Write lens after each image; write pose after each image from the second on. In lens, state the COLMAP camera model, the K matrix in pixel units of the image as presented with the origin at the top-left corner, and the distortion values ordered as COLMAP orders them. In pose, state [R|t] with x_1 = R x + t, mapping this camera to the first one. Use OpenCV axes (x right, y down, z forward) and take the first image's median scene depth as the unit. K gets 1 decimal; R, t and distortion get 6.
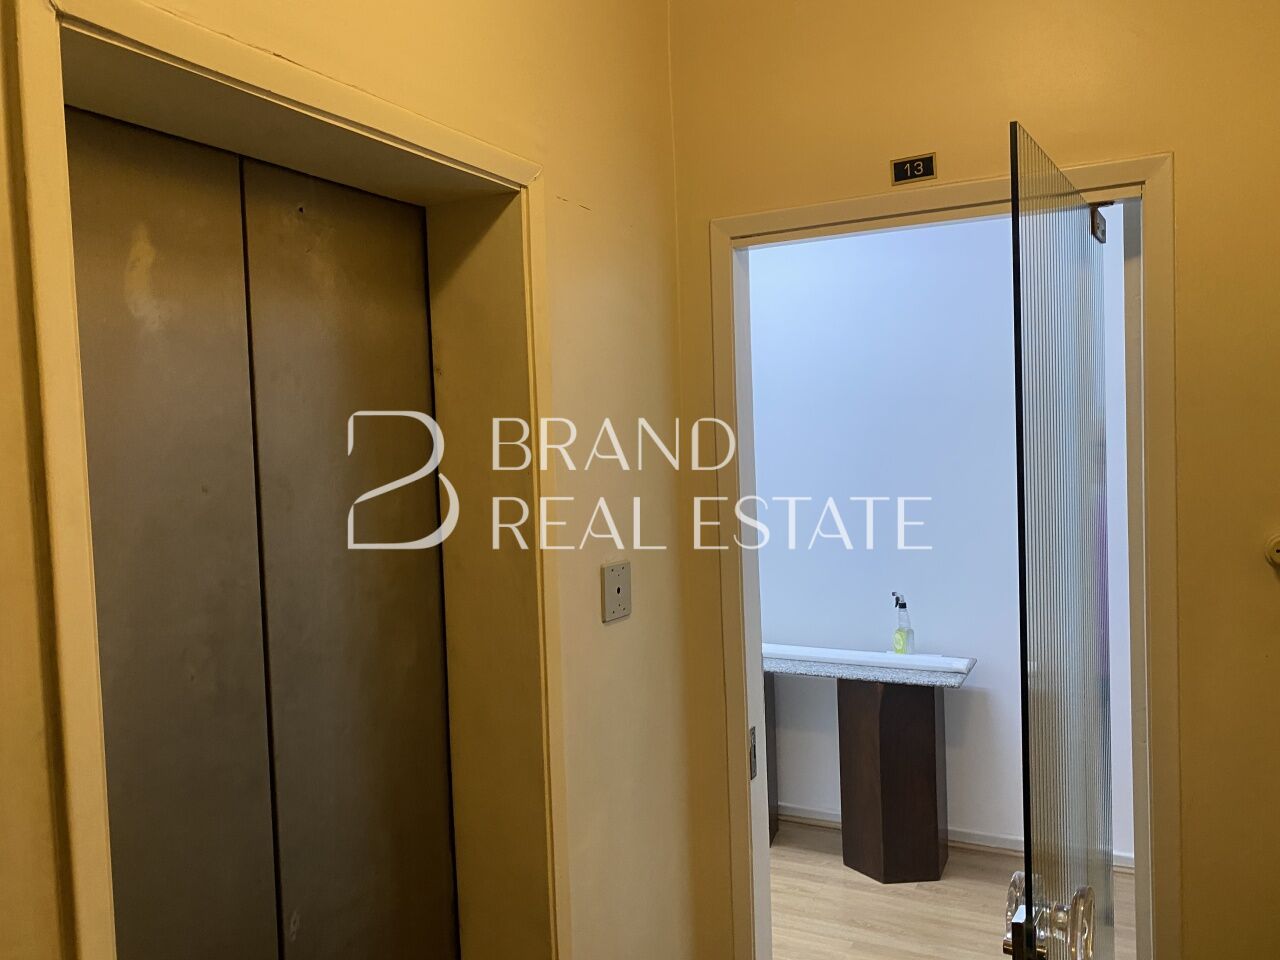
lens RADIAL K [[962.0, 0, 639.3], [0, 962.0, 469.1], [0, 0, 1]] dist [0.011306, -0.020690]
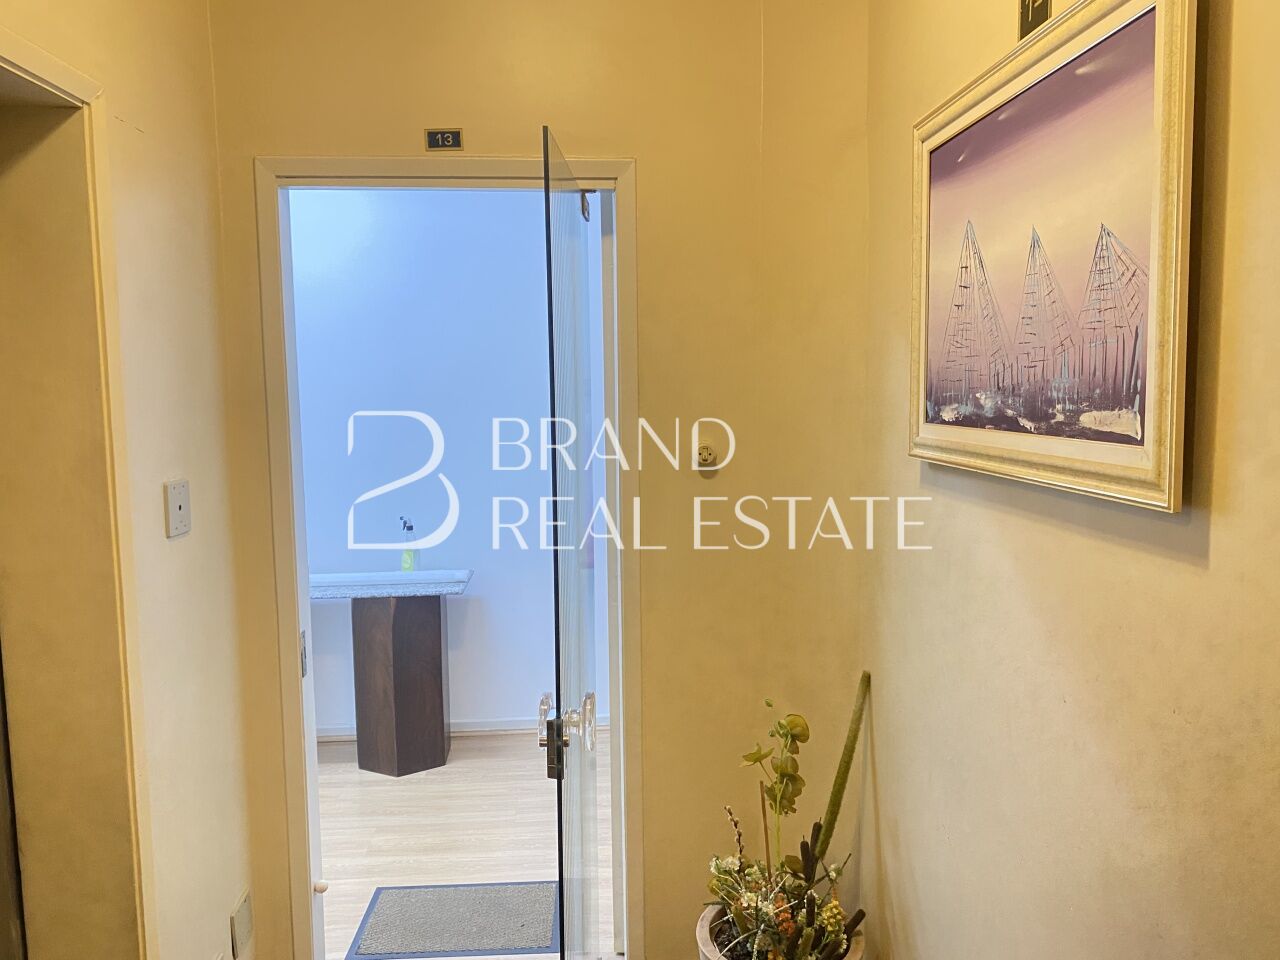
lens RADIAL K [[972.4, 0, 658.8], [0, 972.4, 477.2], [0, 0, 1]] dist [0.091273, -0.160137]
pose [[0.838589, -0.035042, 0.543636, -0.163619], [0.006472, 0.998499, 0.054378, 0.038602], [-0.544726, -0.042083, 0.837558, -0.170885]]
